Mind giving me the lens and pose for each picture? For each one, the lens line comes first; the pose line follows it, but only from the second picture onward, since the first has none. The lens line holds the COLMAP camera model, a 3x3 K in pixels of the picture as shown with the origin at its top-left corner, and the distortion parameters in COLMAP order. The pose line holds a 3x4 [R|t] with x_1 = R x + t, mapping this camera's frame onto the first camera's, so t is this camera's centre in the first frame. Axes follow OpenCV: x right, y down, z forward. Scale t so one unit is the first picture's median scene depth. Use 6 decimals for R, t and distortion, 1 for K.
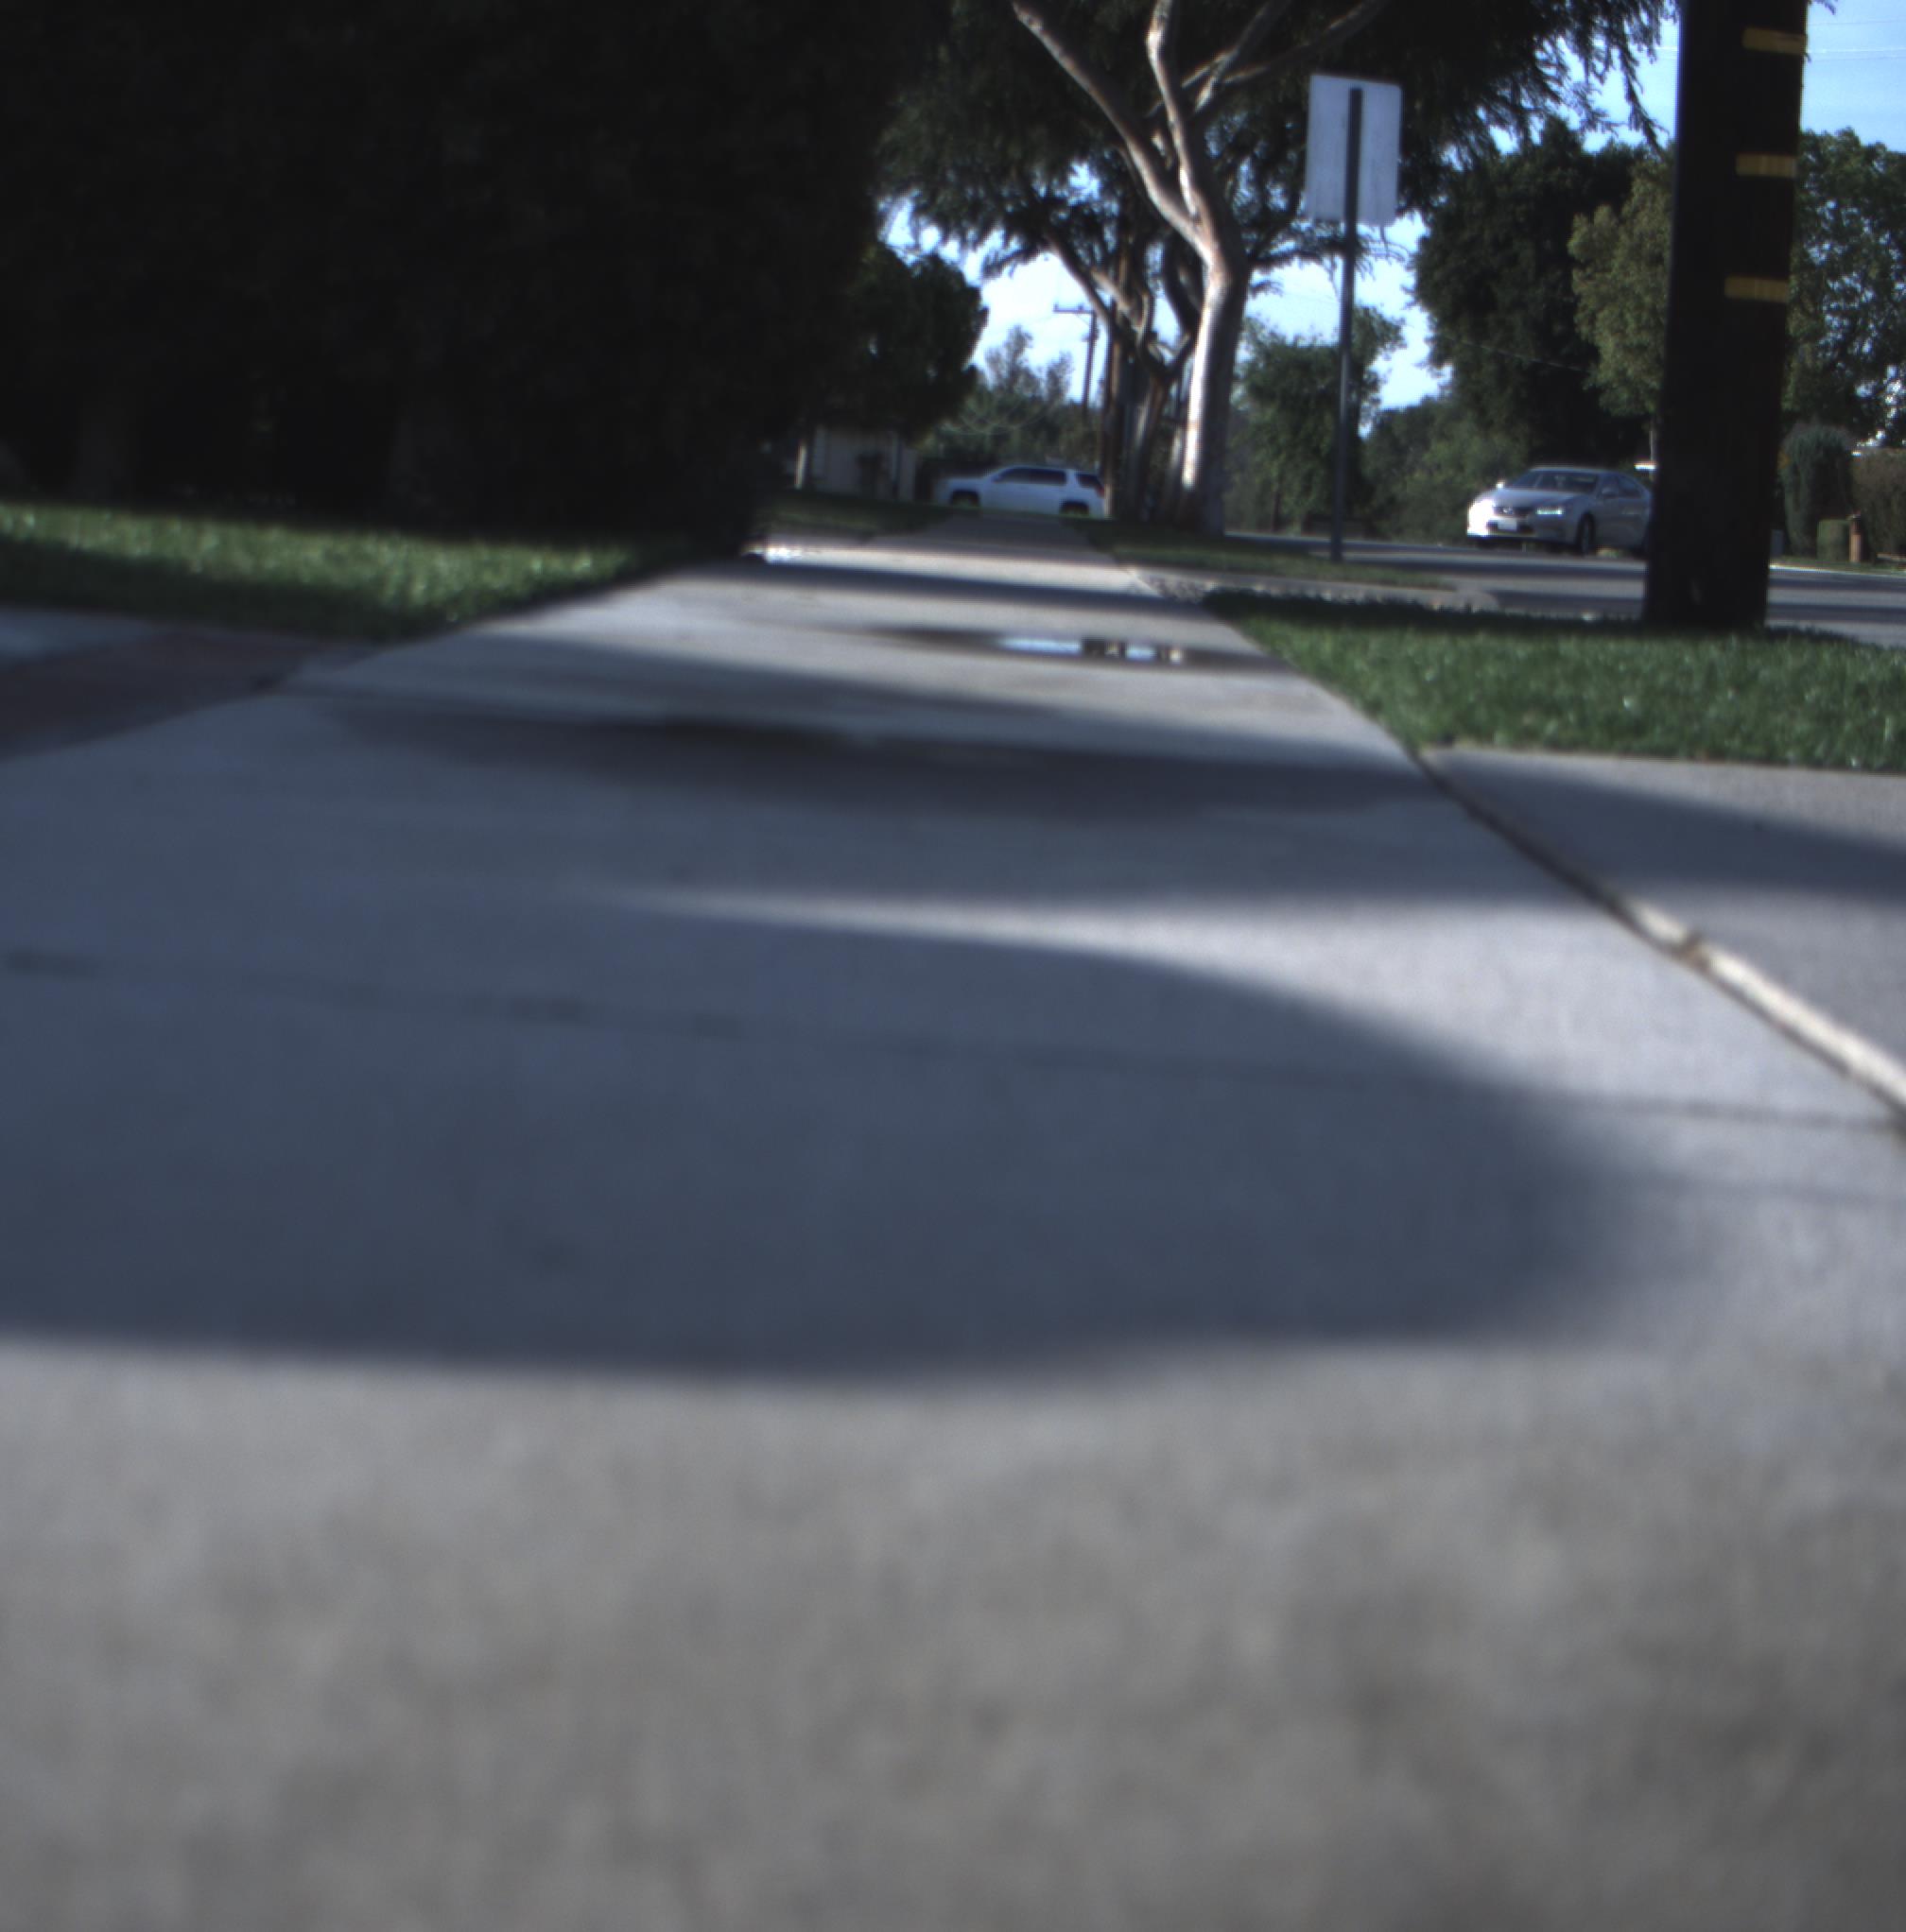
lens RADIAL K [[4300.9, 0, 740.2], [0, 4300.9, 927.0], [0, 0, 1]] dist [-0.158935, 0.834870]
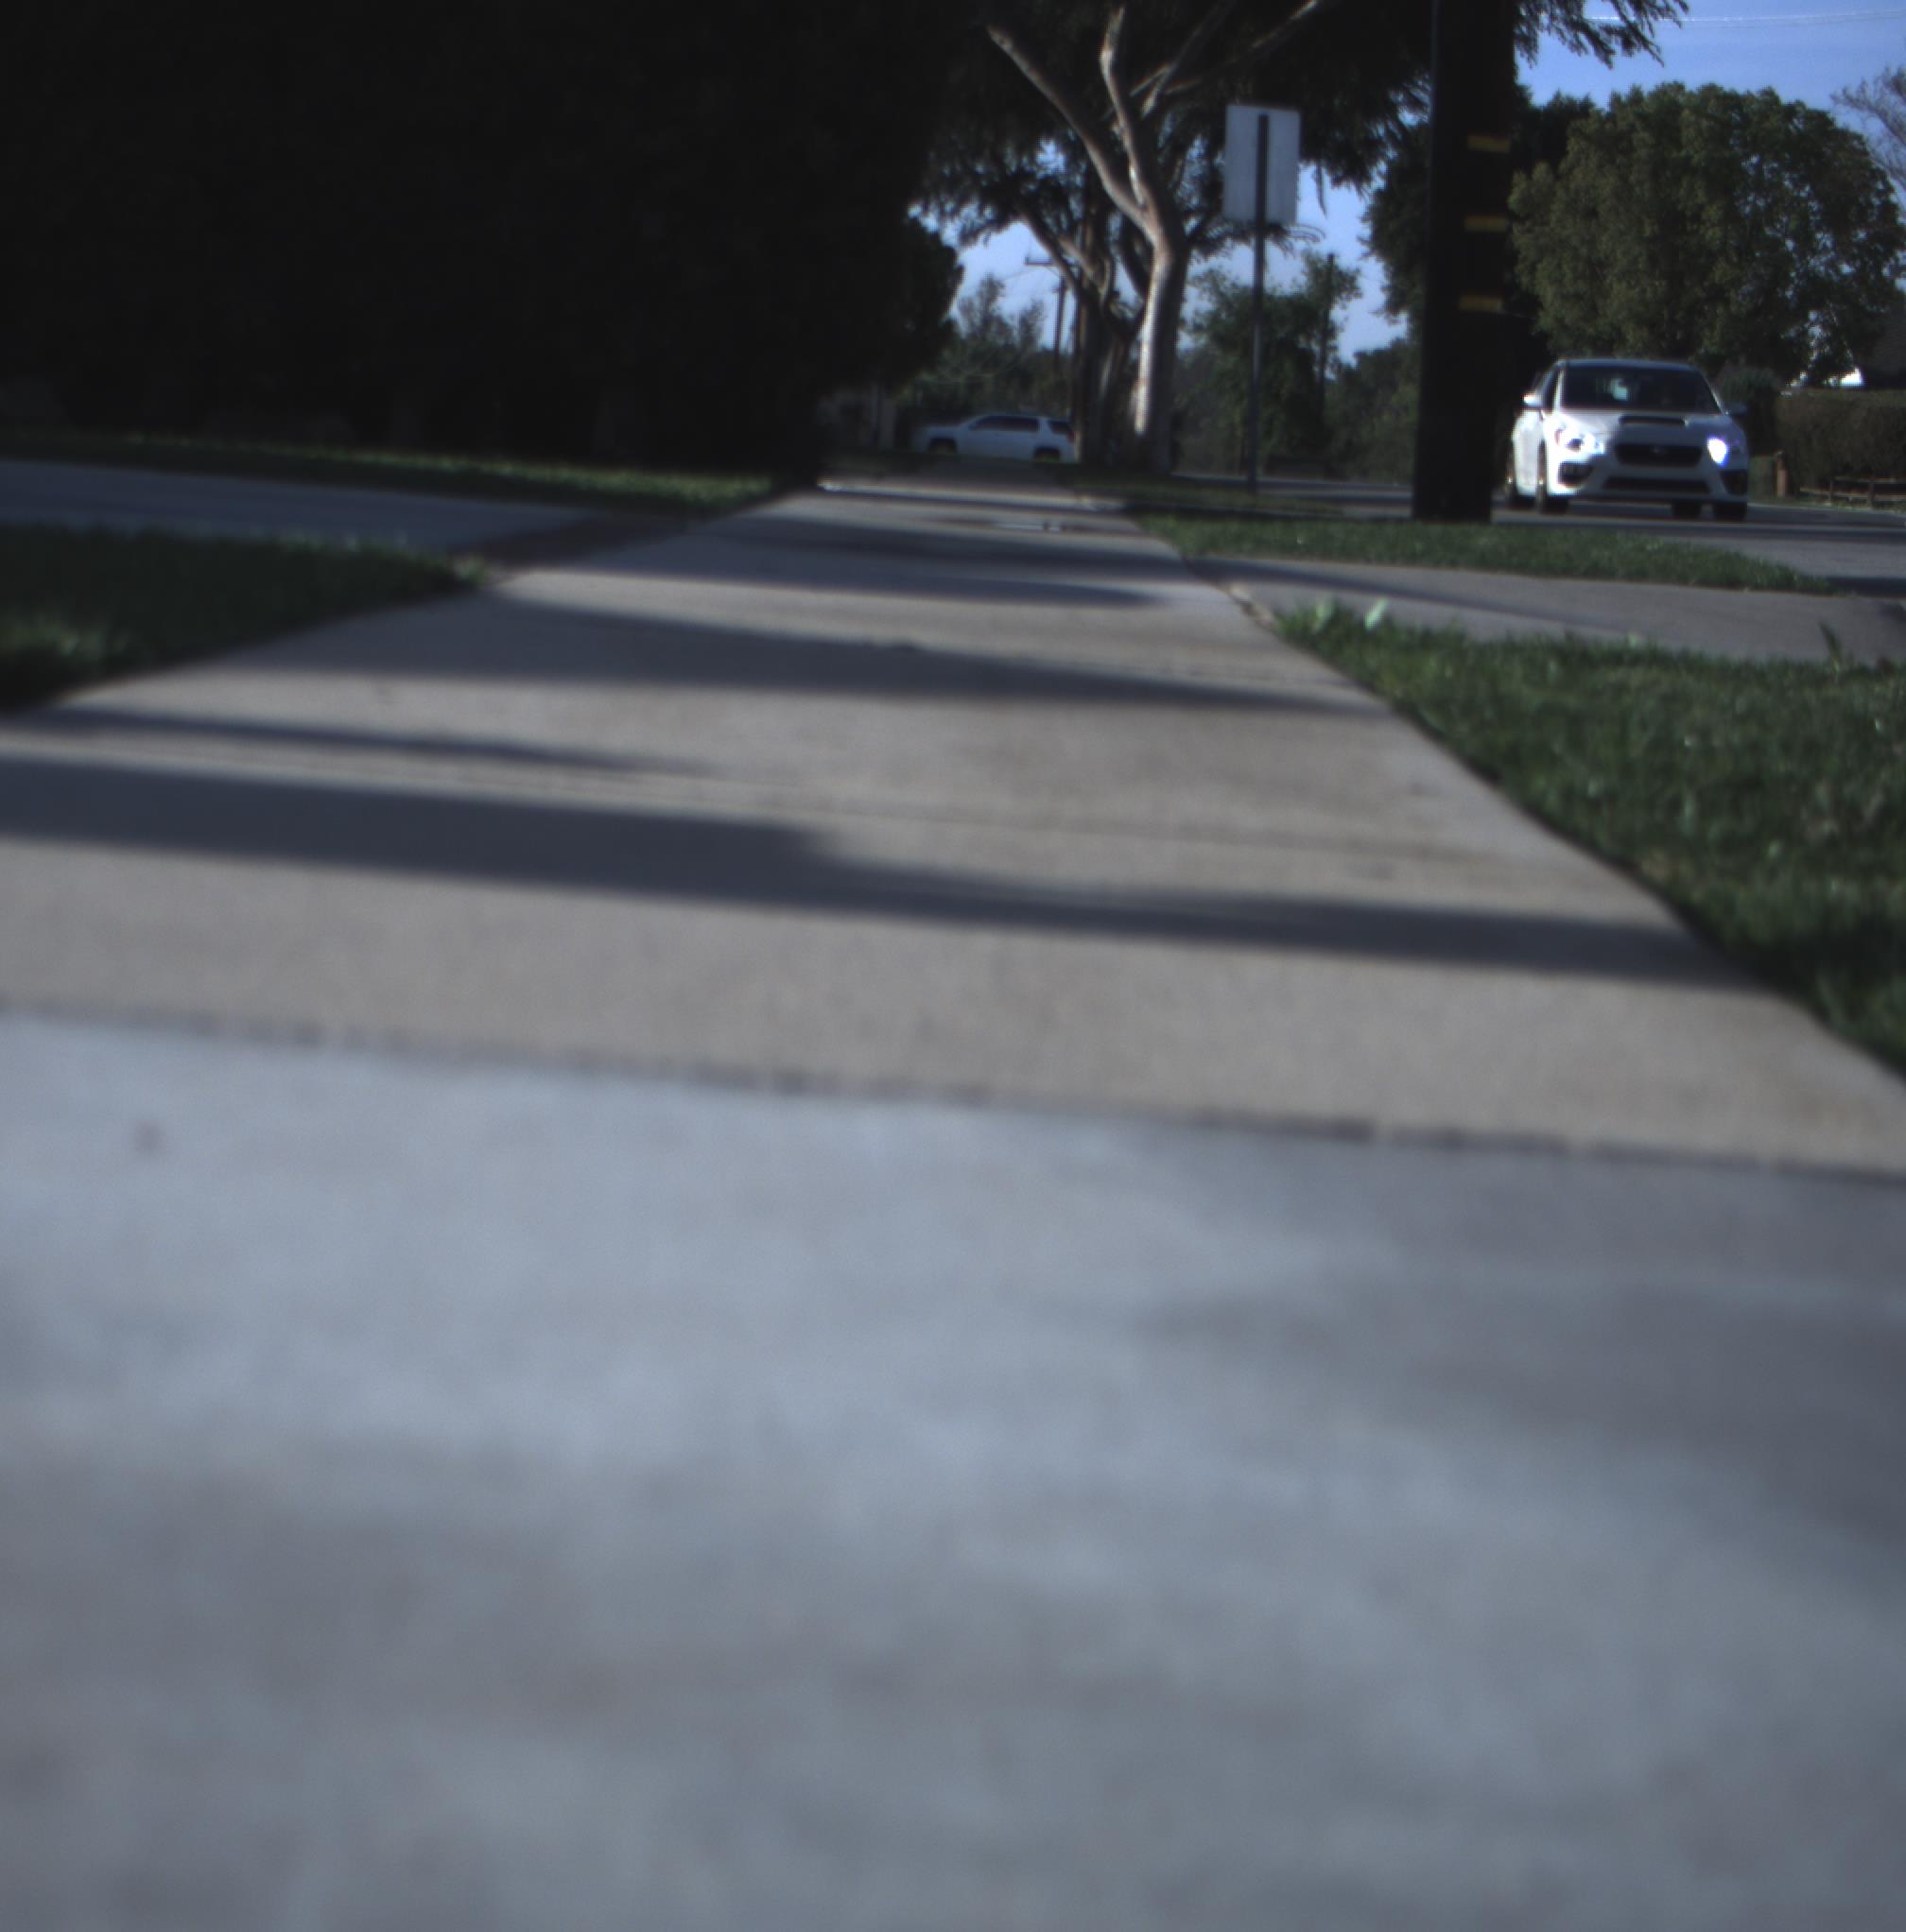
lens RADIAL K [[4300.9, 0, 740.2], [0, 4300.9, 927.0], [0, 0, 1]] dist [-0.158935, 0.834870]
pose [[0.999913, -0.012313, 0.004799, -0.004550], [0.012256, 0.999857, 0.011662, 0.006348], [-0.004942, -0.011603, 0.999920, -0.063759]]
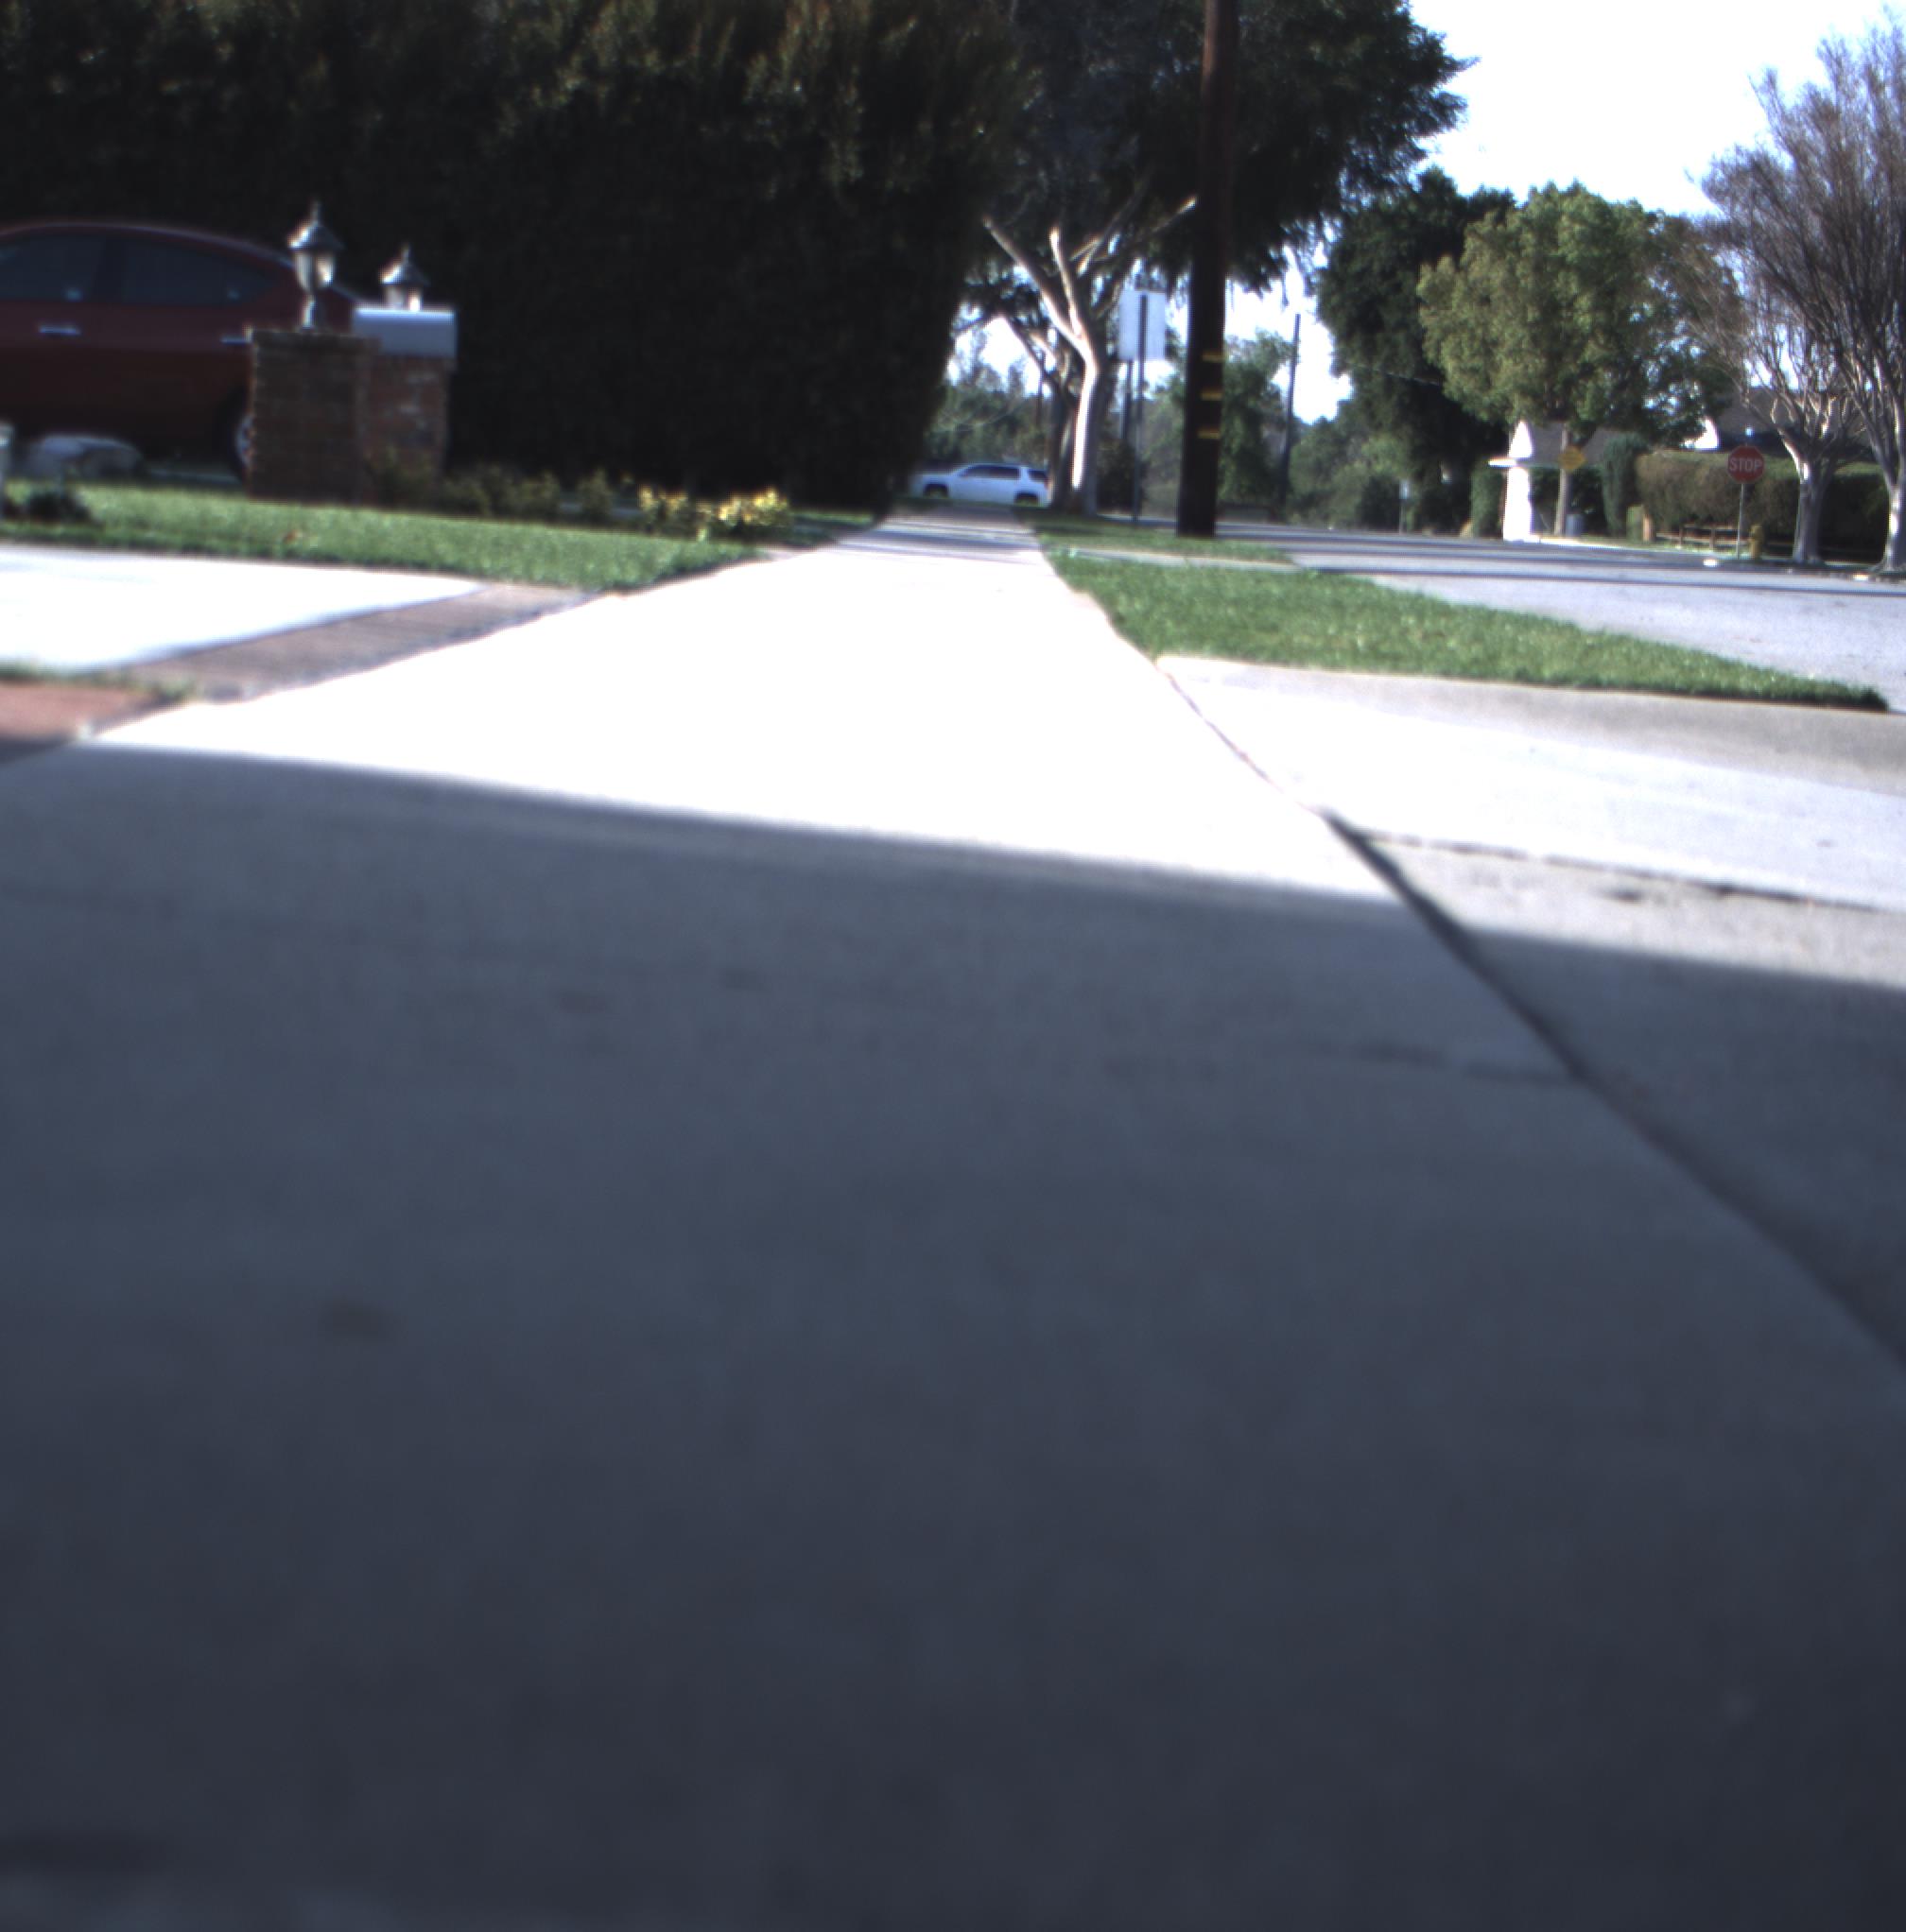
lens RADIAL K [[4300.9, 0, 740.2], [0, 4300.9, 927.0], [0, 0, 1]] dist [-0.158935, 0.834870]
pose [[0.999961, -0.003195, 0.008259, -0.016315], [0.003174, 0.999992, 0.002570, 0.024516], [-0.008268, -0.002544, 0.999963, -0.257989]]
